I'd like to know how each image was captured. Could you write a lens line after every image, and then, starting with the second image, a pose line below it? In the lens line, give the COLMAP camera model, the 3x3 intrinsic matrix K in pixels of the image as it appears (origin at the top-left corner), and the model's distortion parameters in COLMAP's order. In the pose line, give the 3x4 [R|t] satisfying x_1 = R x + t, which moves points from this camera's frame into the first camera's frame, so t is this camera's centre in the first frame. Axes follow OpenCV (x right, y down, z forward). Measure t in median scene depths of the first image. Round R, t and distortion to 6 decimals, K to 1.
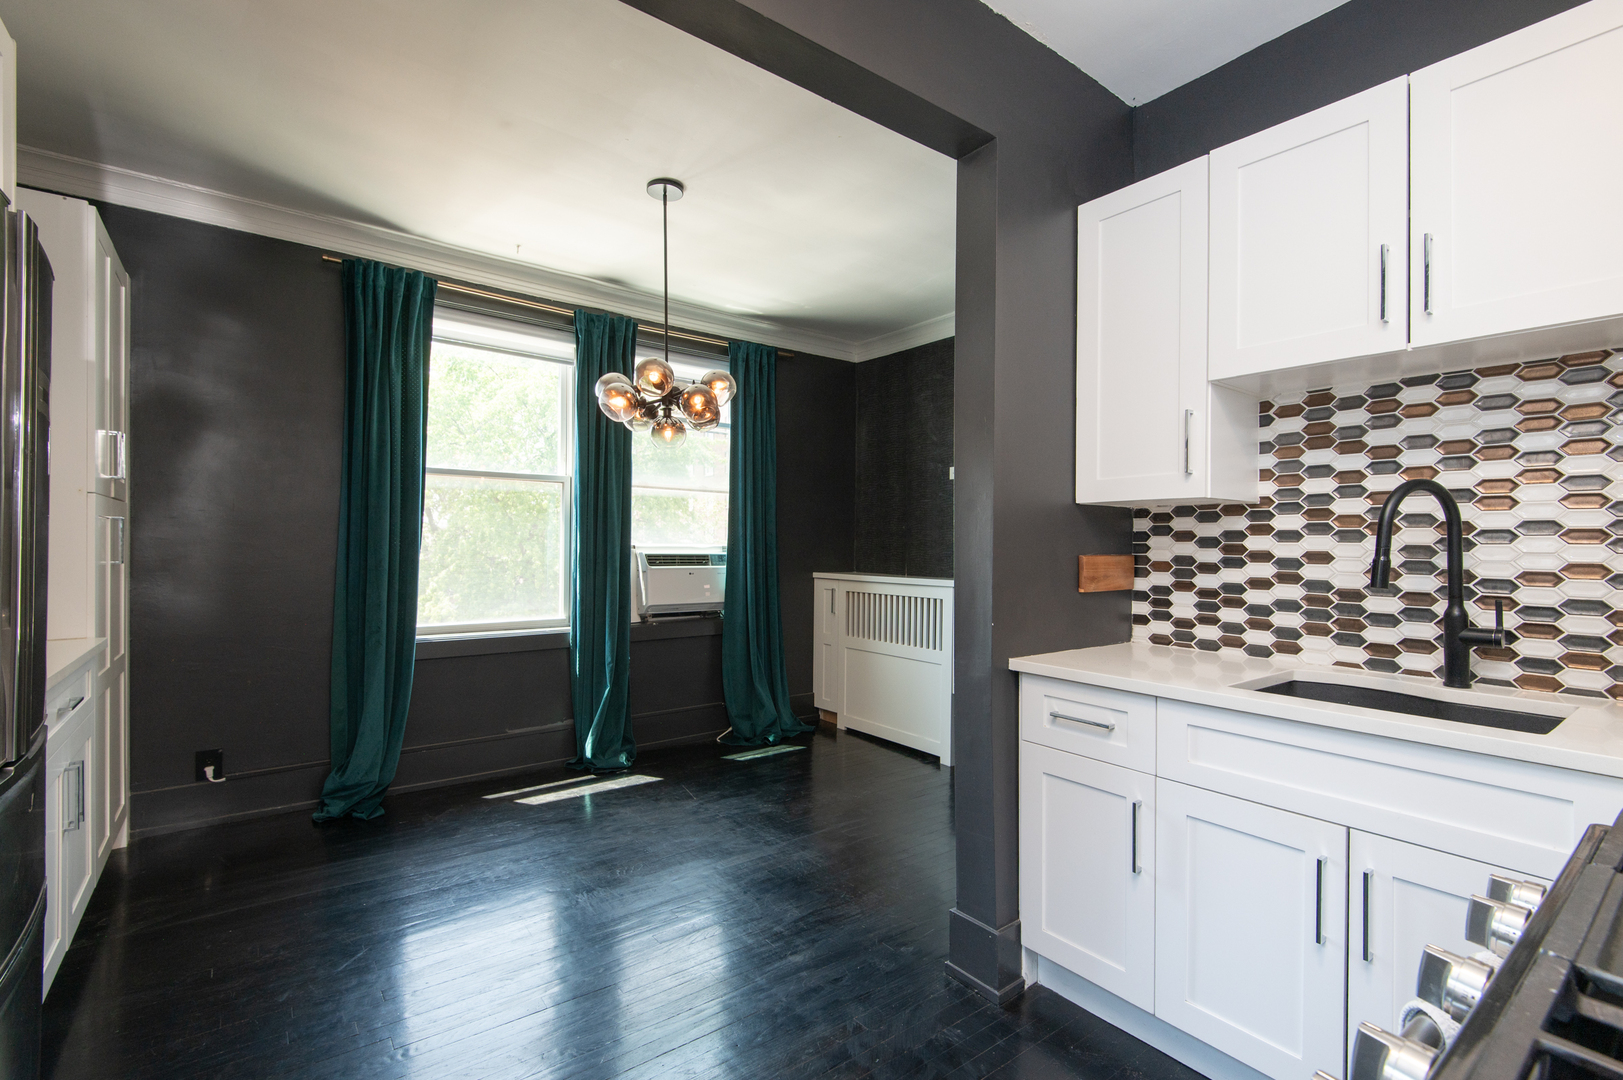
lens RADIAL K [[722.5, 0, 798.2], [0, 722.5, 542.7], [0, 0, 1]] dist [0.000959, -0.002721]
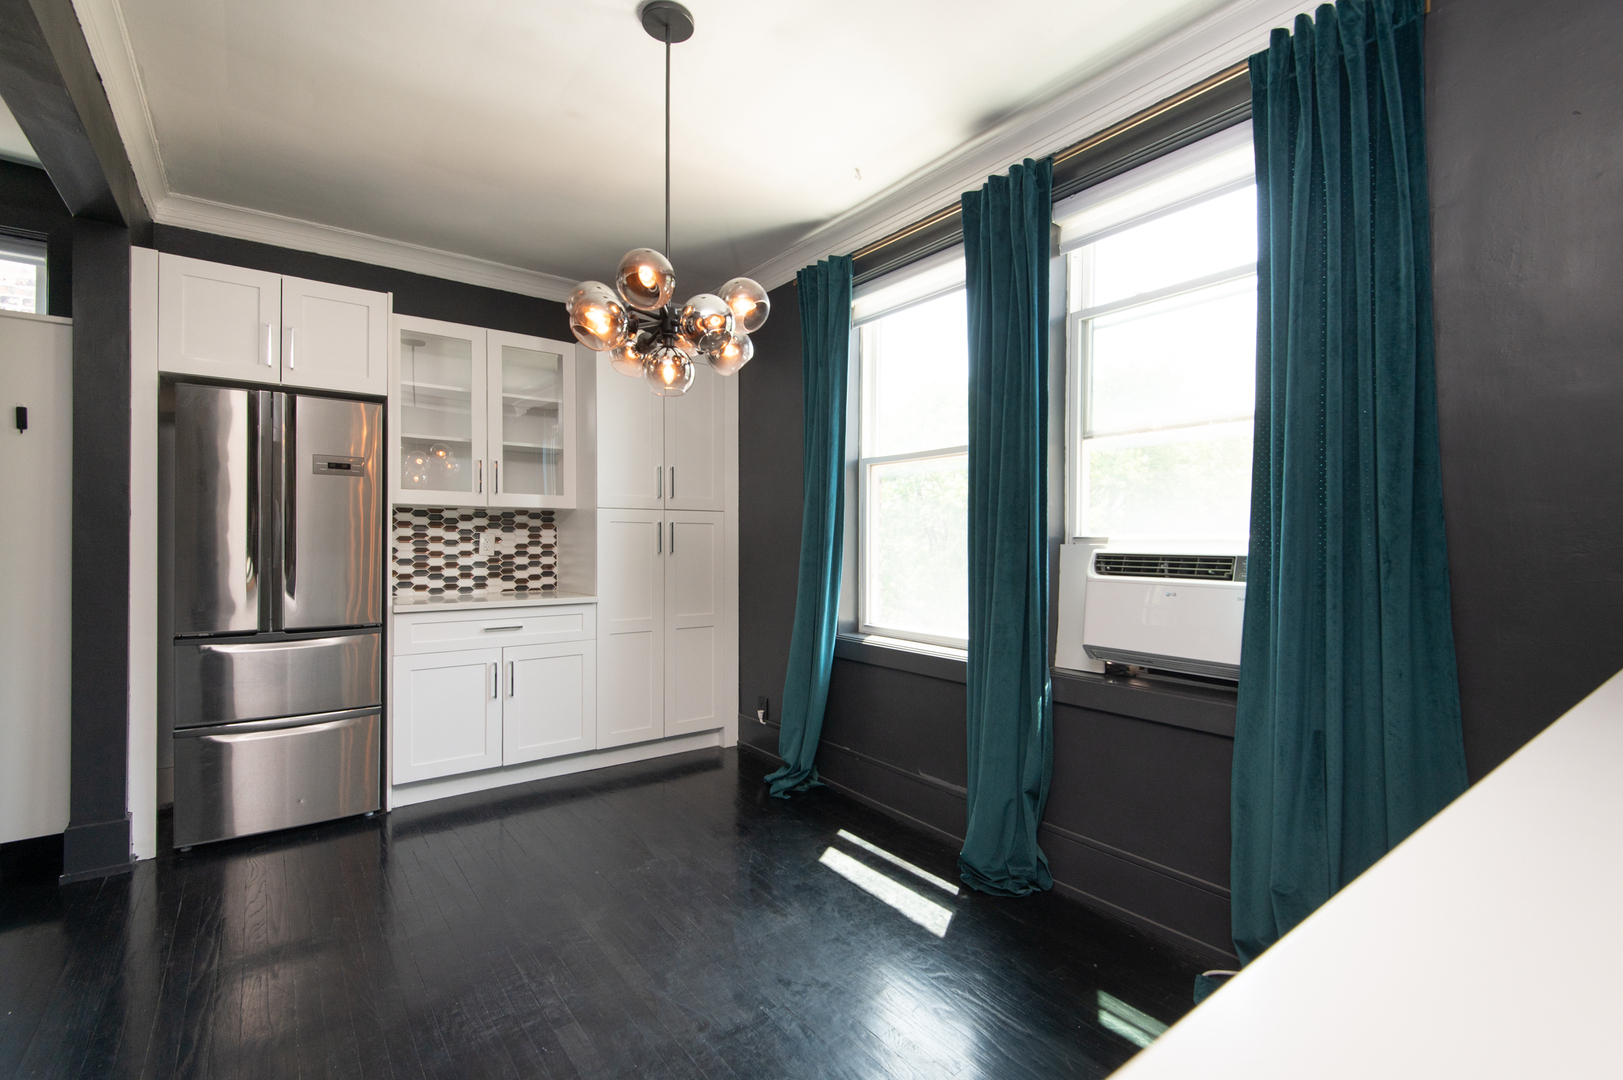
lens RADIAL K [[722.5, 0, 815.3], [0, 722.5, 532.1], [0, 0, 1]] dist [0.000959, -0.002721]
pose [[0.011292, -0.017908, -0.999776, 0.899655], [-0.002144, 0.999837, -0.017933, 0.026061], [0.999934, 0.002346, 0.011252, 1.990186]]
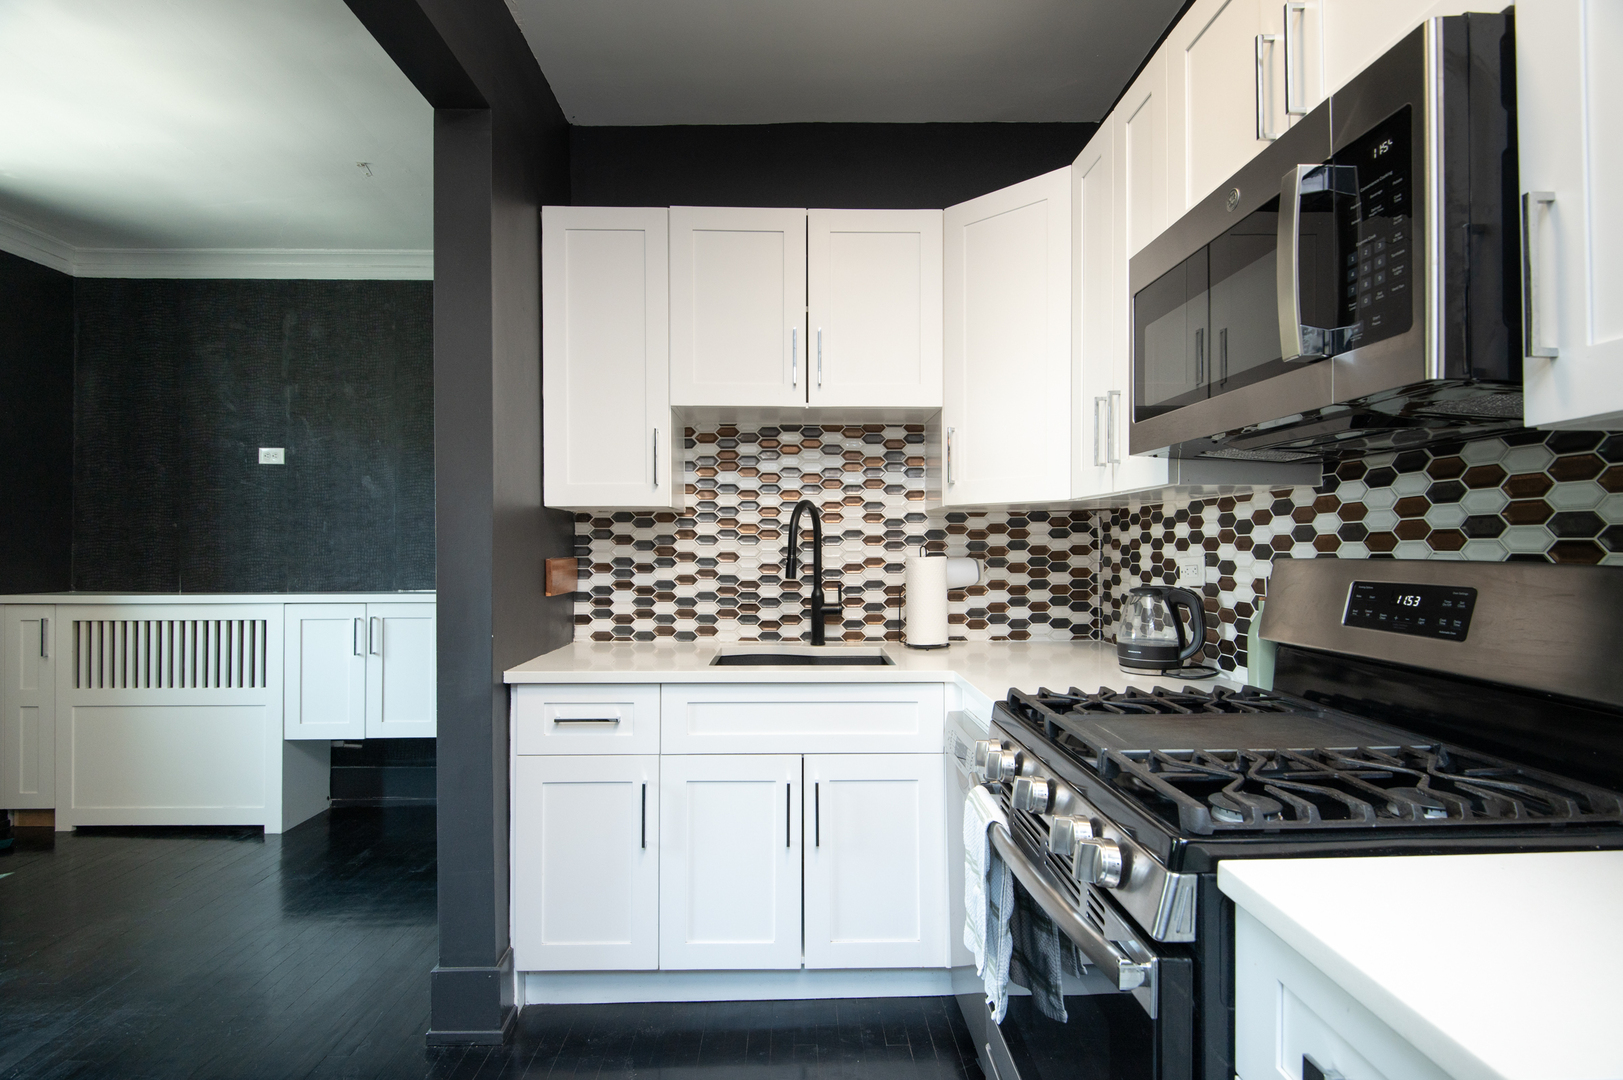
lens RADIAL K [[785.8, 0, 809.4], [0, 785.8, 541.4], [0, 0, 1]] dist [0.000029, -0.003331]
pose [[0.577720, -0.001855, 0.816233, -0.306796], [0.004231, 0.999991, -0.000722, -0.004648], [-0.816224, 0.003871, 0.577723, 0.088679]]
